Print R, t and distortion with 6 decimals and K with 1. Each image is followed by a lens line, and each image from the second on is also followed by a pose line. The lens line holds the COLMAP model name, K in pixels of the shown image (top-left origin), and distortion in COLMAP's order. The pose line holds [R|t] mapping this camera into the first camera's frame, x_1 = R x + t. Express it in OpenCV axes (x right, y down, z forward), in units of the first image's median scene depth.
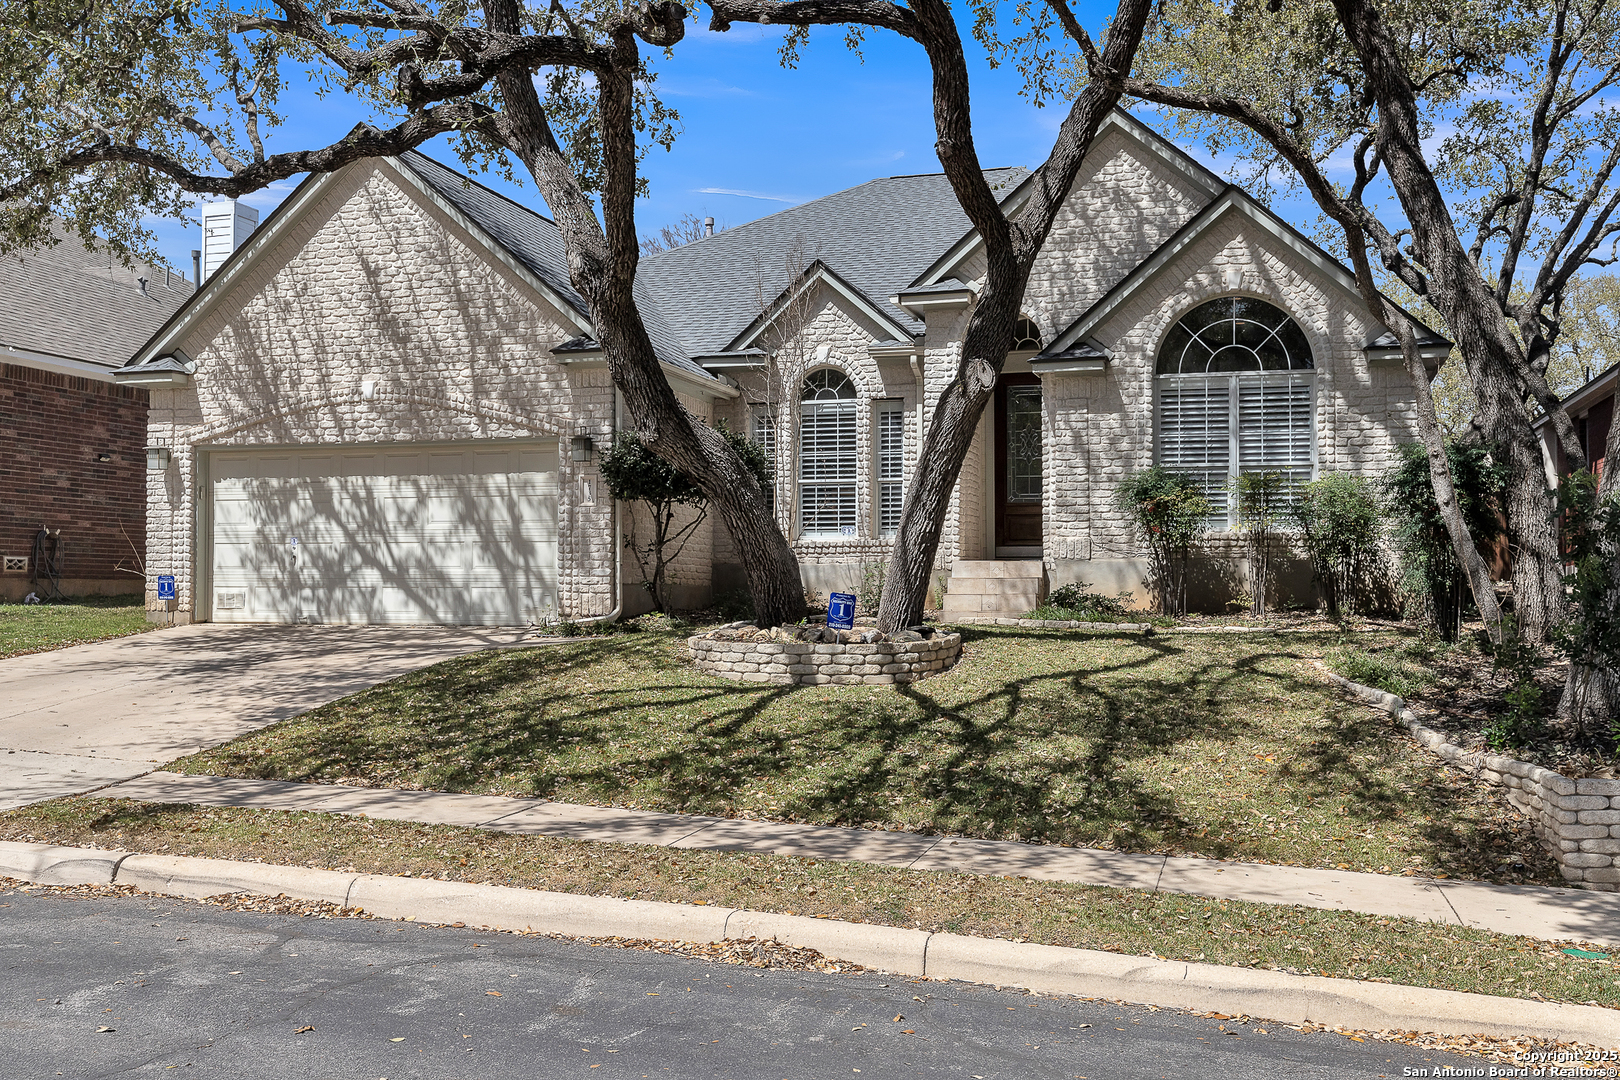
lens RADIAL K [[1580.4, 0, 799.0], [0, 1580.4, 570.2], [0, 0, 1]] dist [0.012080, 0.009832]
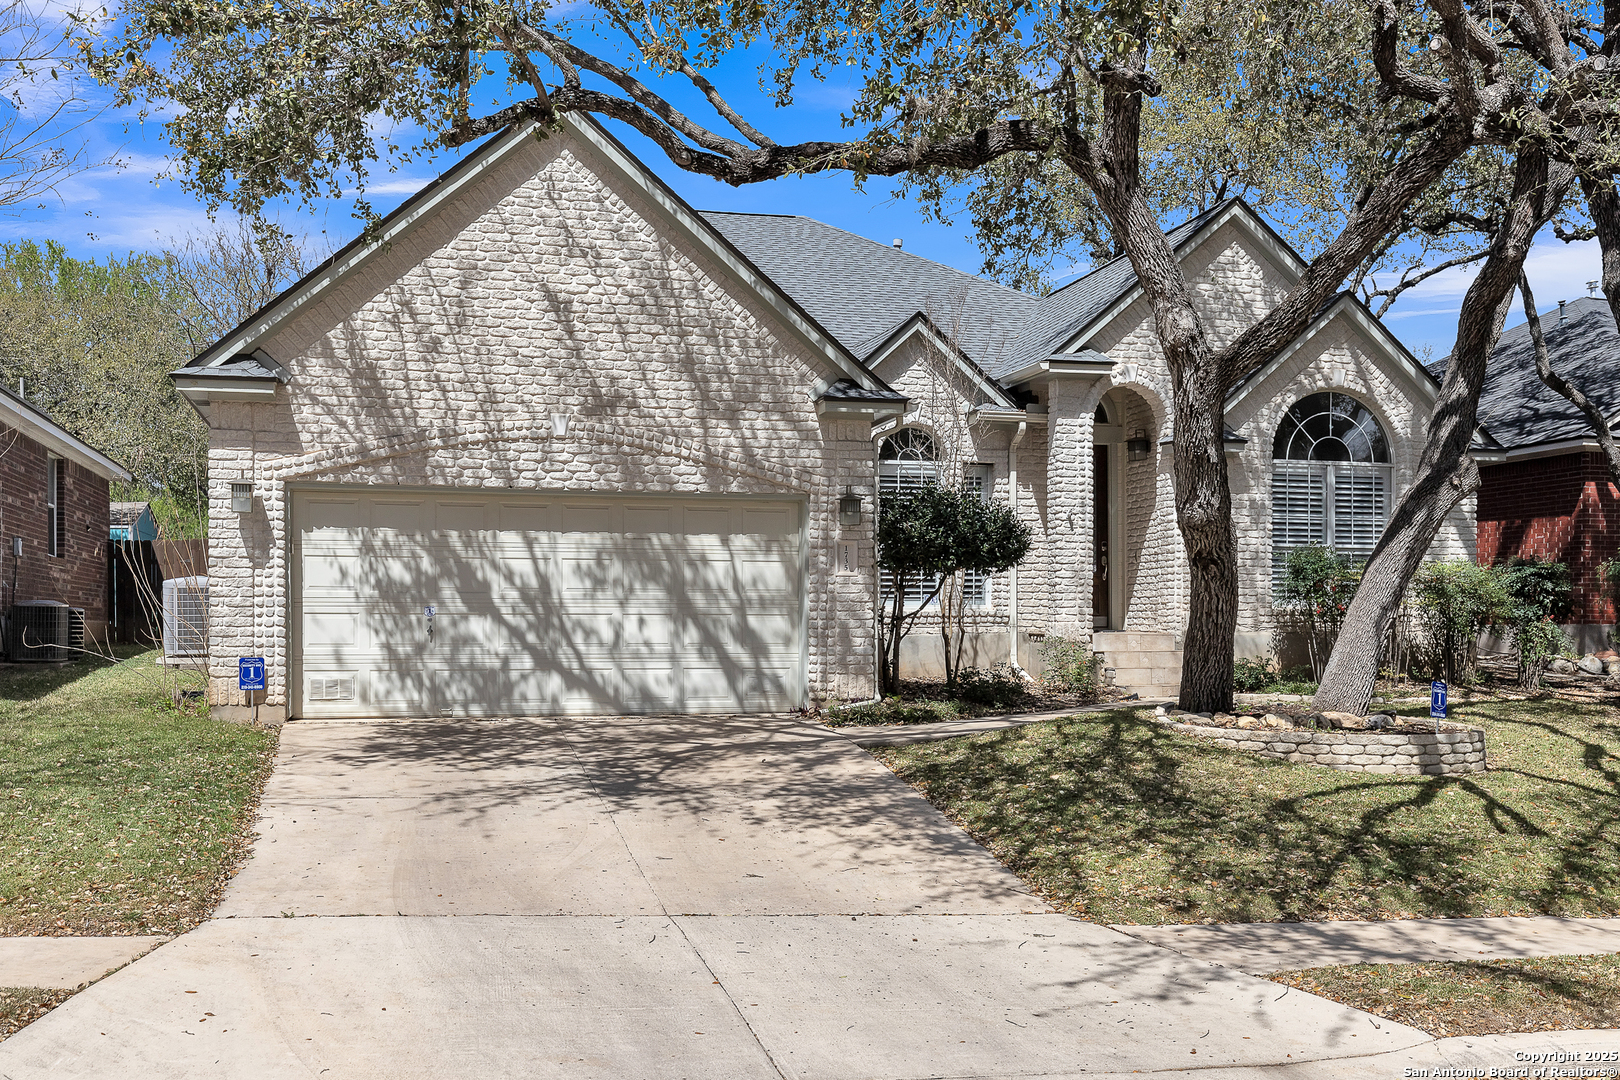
lens RADIAL K [[1599.2, 0, 805.1], [0, 1599.2, 647.9], [0, 0, 1]] dist [0.008149, 0.007546]
pose [[0.848369, -0.009161, 0.529326, -0.610572], [-0.004736, 0.999679, 0.024893, -0.022000], [-0.529384, -0.023625, 0.848054, 0.247814]]
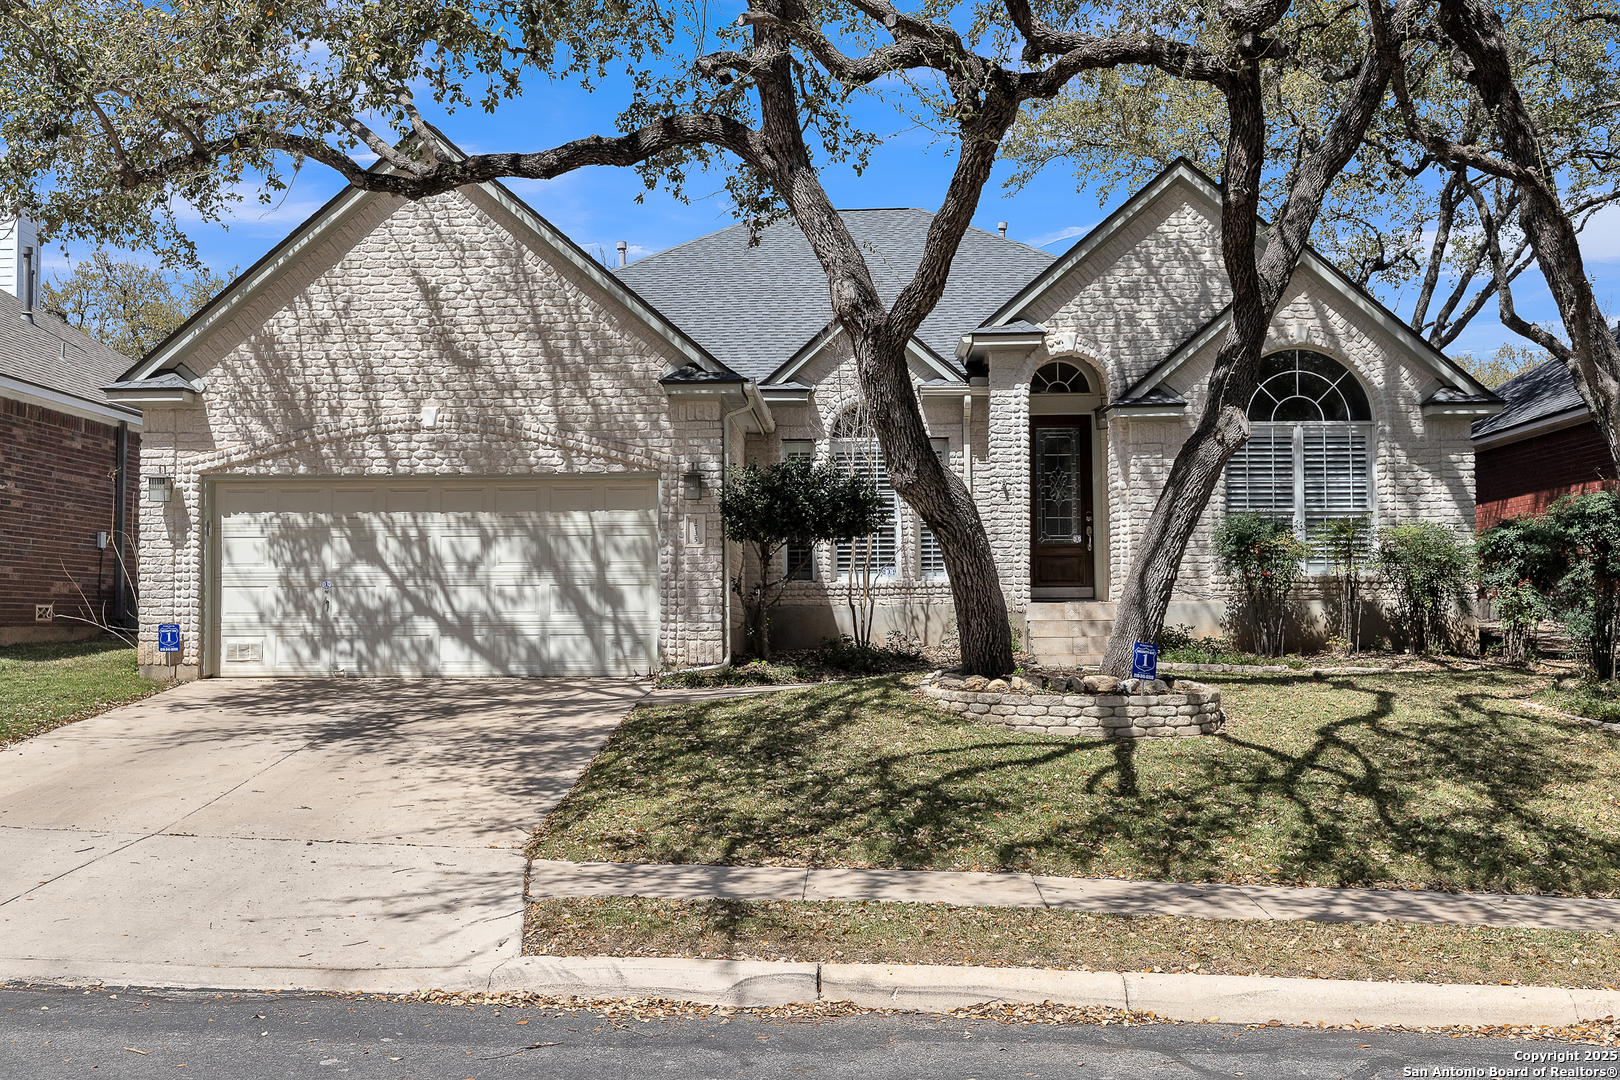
lens RADIAL K [[1580.4, 0, 799.0], [0, 1580.4, 570.2], [0, 0, 1]] dist [0.012080, 0.009832]
pose [[0.966006, 0.000742, 0.258518, -0.308456], [0.003987, 0.999834, -0.017769, -0.009911], [-0.258488, 0.018195, 0.965843, 0.077372]]
